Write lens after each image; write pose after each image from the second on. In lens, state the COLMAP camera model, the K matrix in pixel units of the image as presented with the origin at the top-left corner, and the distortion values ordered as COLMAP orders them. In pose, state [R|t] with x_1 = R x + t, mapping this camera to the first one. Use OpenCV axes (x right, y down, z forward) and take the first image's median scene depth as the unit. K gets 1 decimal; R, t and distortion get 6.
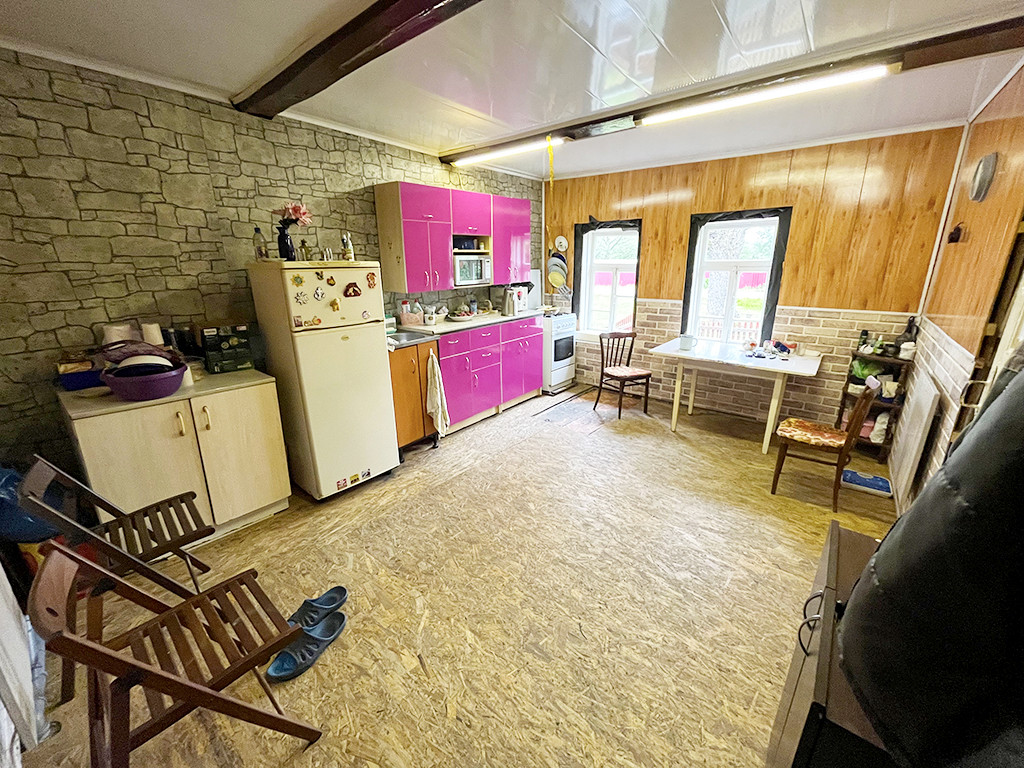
lens RADIAL K [[415.0, 0, 511.4], [0, 415.0, 383.0], [0, 0, 1]] dist [-0.009087, -0.000089]
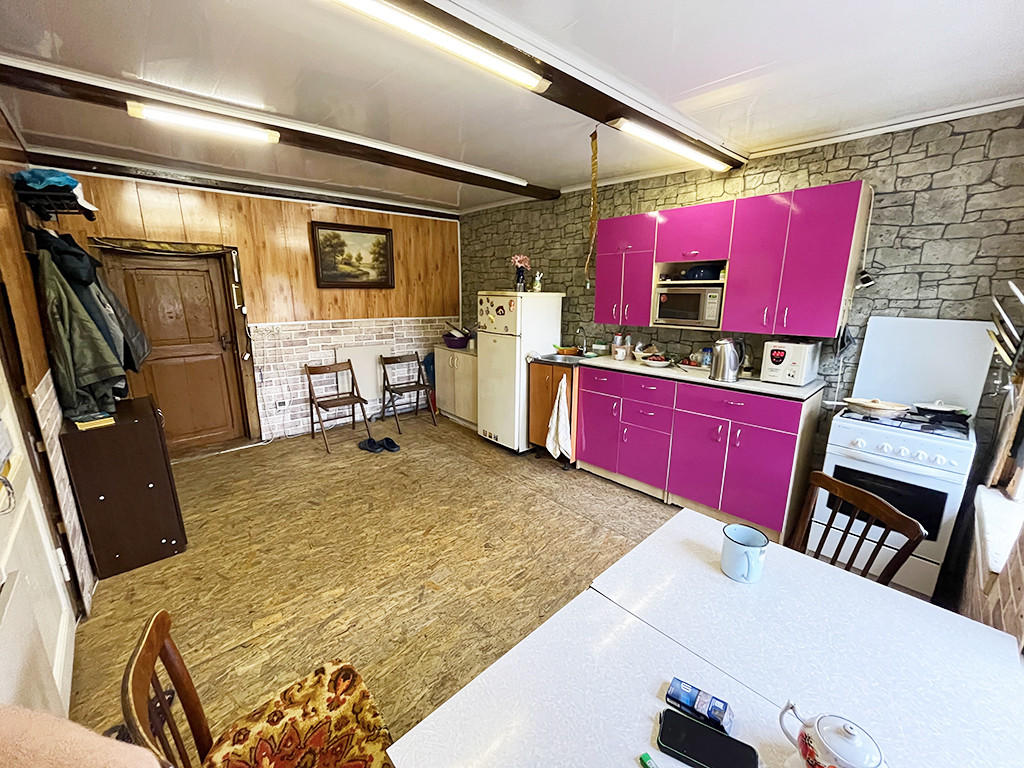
lens RADIAL K [[415.0, 0, 511.5], [0, 415.0, 383.9], [0, 0, 1]] dist [-0.009087, -0.000089]
pose [[-0.145481, 0.221470, -0.964254, 1.036427], [-0.289604, 0.922401, 0.255551, -0.352405], [0.946026, 0.316430, -0.070053, 1.154585]]
